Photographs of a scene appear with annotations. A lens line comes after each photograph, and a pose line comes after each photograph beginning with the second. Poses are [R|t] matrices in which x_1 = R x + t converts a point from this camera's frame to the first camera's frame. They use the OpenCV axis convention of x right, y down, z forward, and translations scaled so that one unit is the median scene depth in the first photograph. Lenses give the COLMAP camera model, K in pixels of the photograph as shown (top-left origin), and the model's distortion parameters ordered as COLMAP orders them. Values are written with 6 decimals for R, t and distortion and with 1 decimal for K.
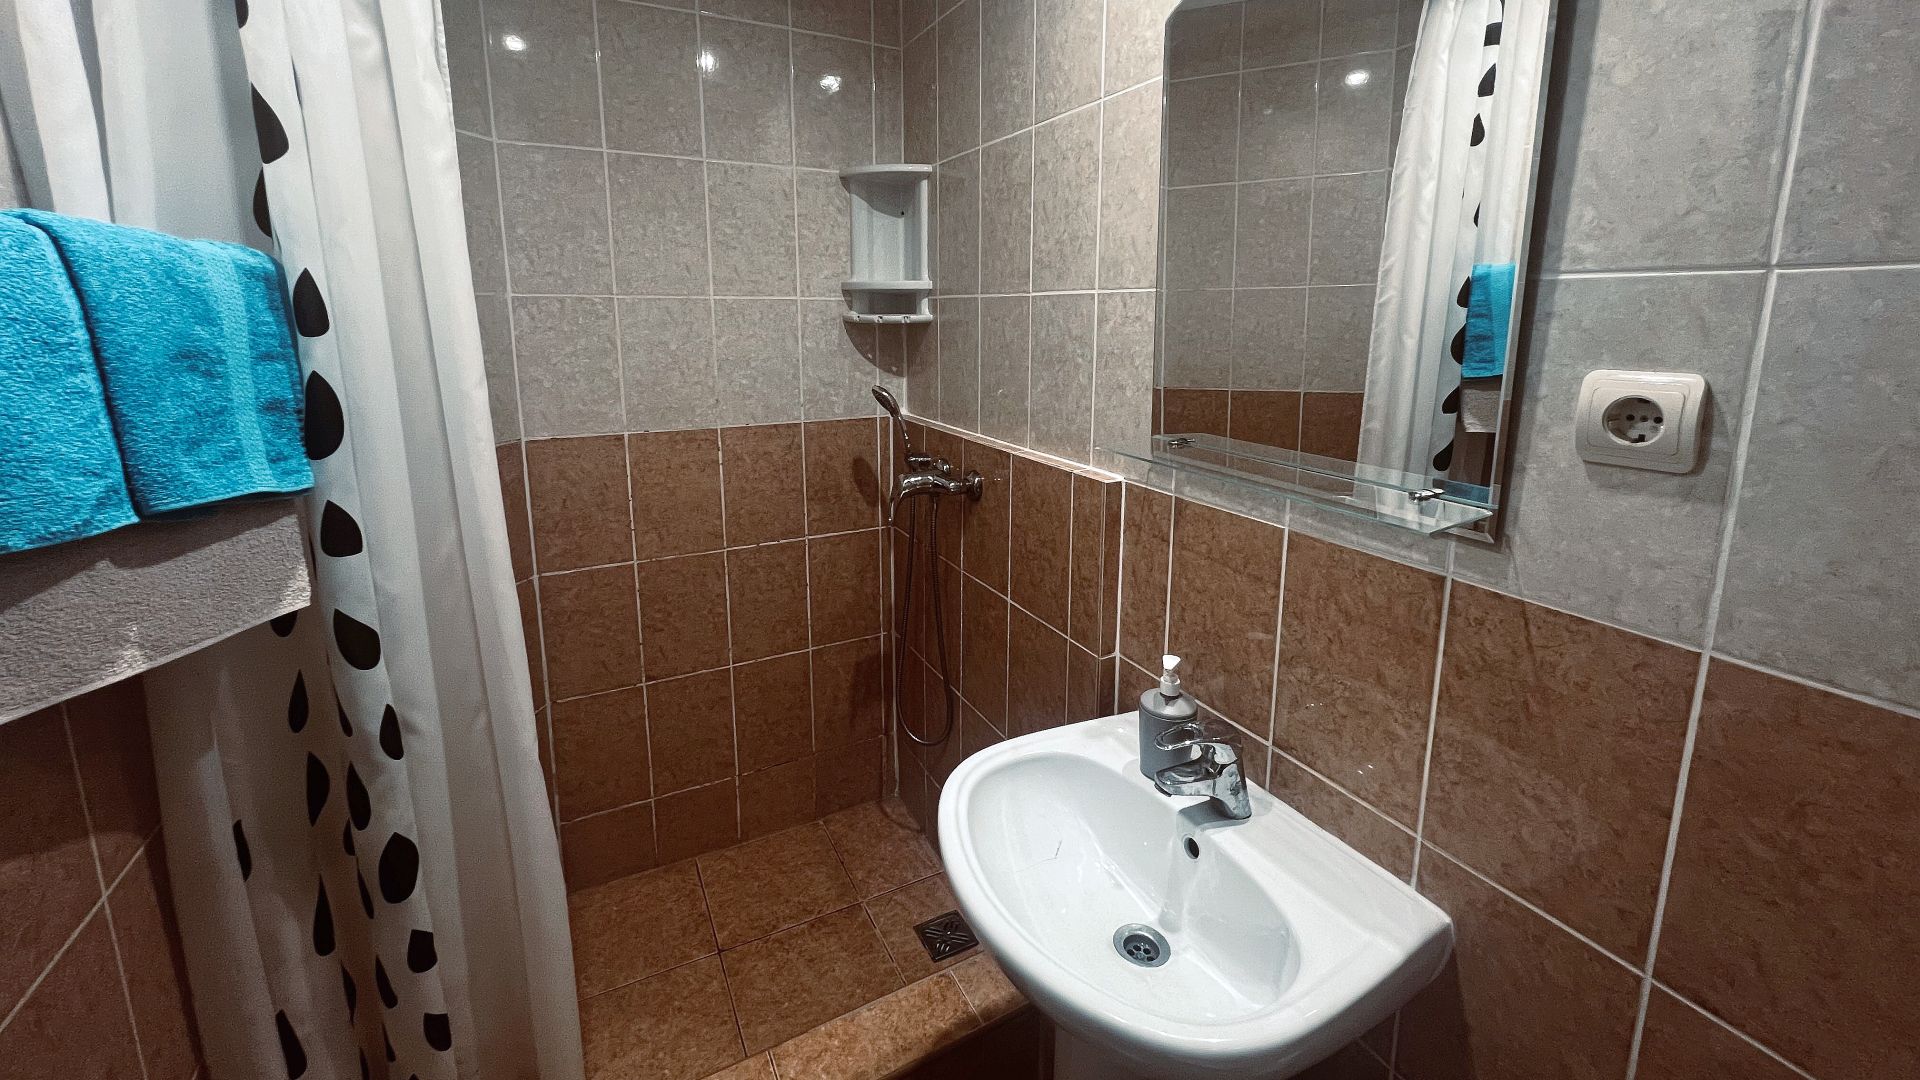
lens RADIAL K [[757.6, 0, 963.7], [0, 757.6, 443.0], [0, 0, 1]] dist [-0.000097, 0.000372]
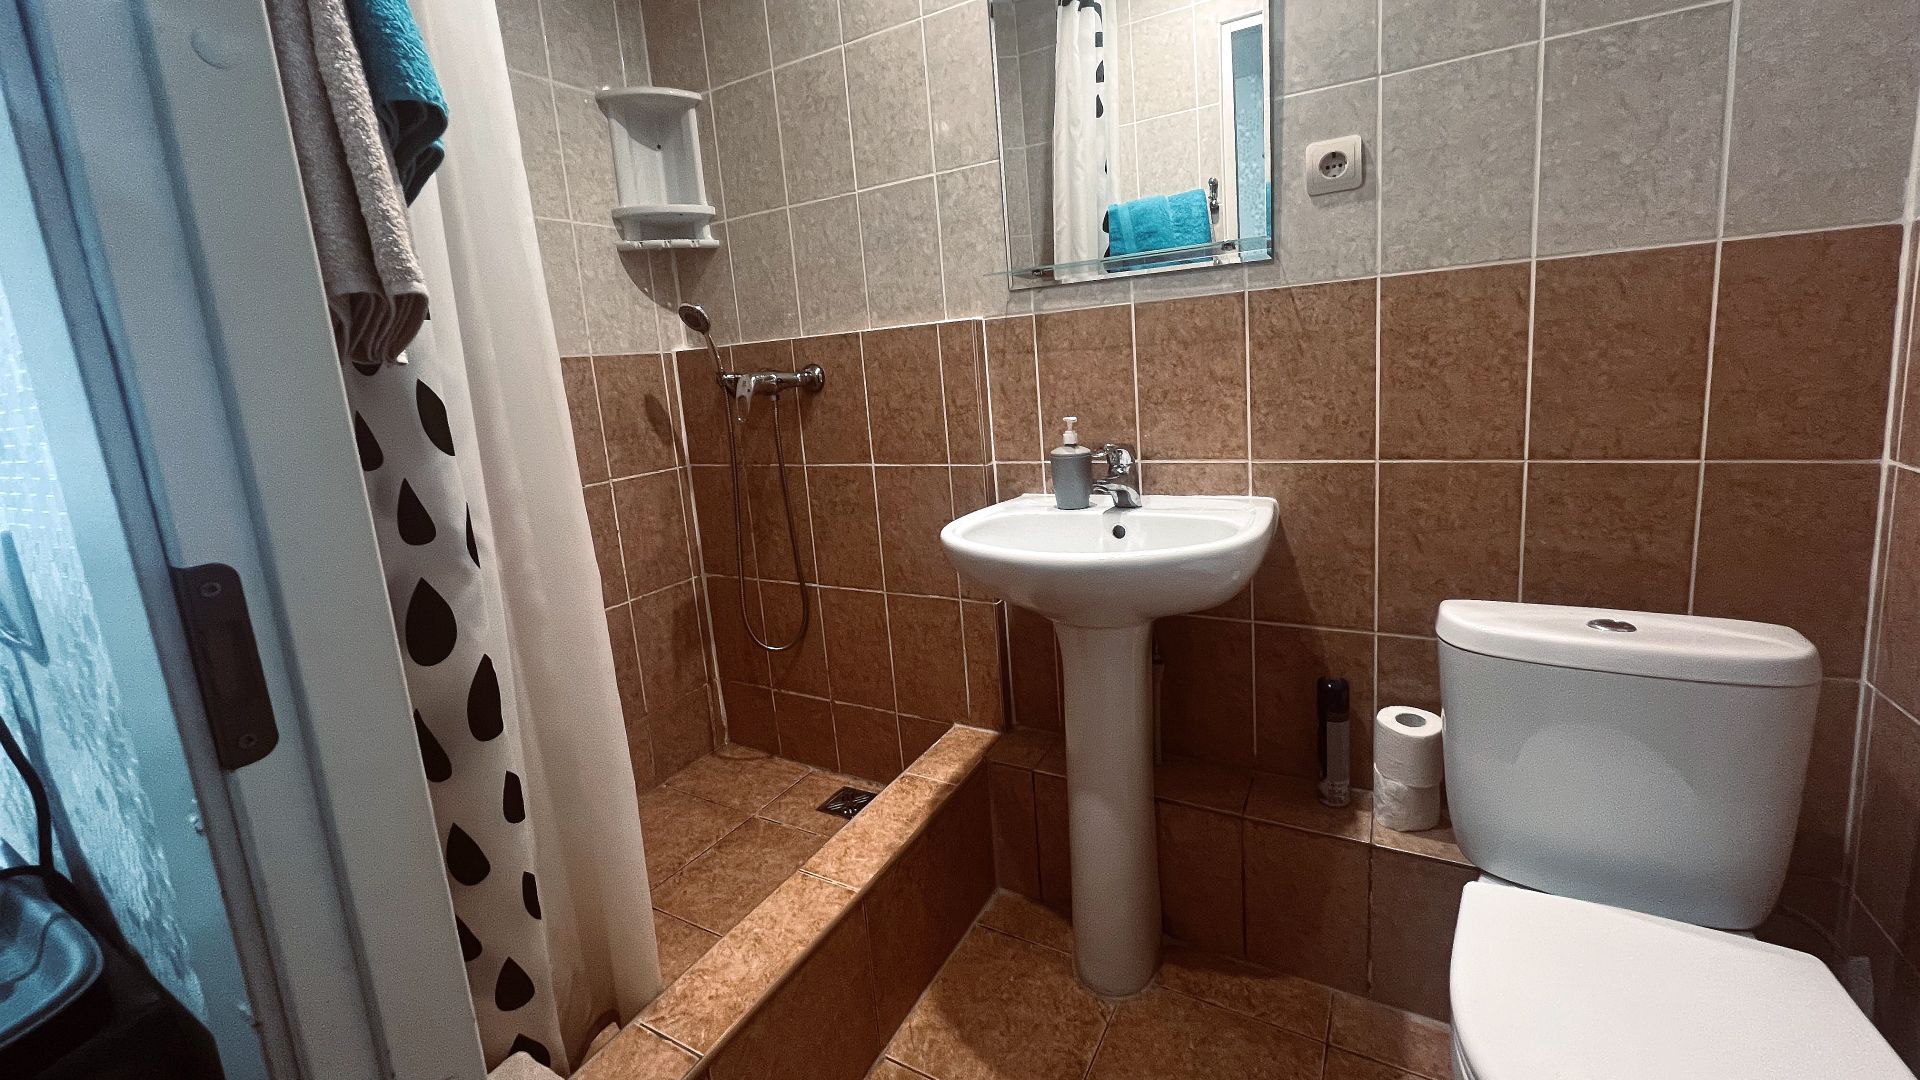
lens RADIAL K [[757.0, 0, 959.2], [0, 757.0, 481.5], [0, 0, 1]] dist [-0.001806, -0.000101]
pose [[0.840054, -0.152773, 0.520547, -0.479755], [0.169418, 0.985418, 0.015800, 0.265151], [-0.515370, 0.074917, 0.853687, -0.040909]]
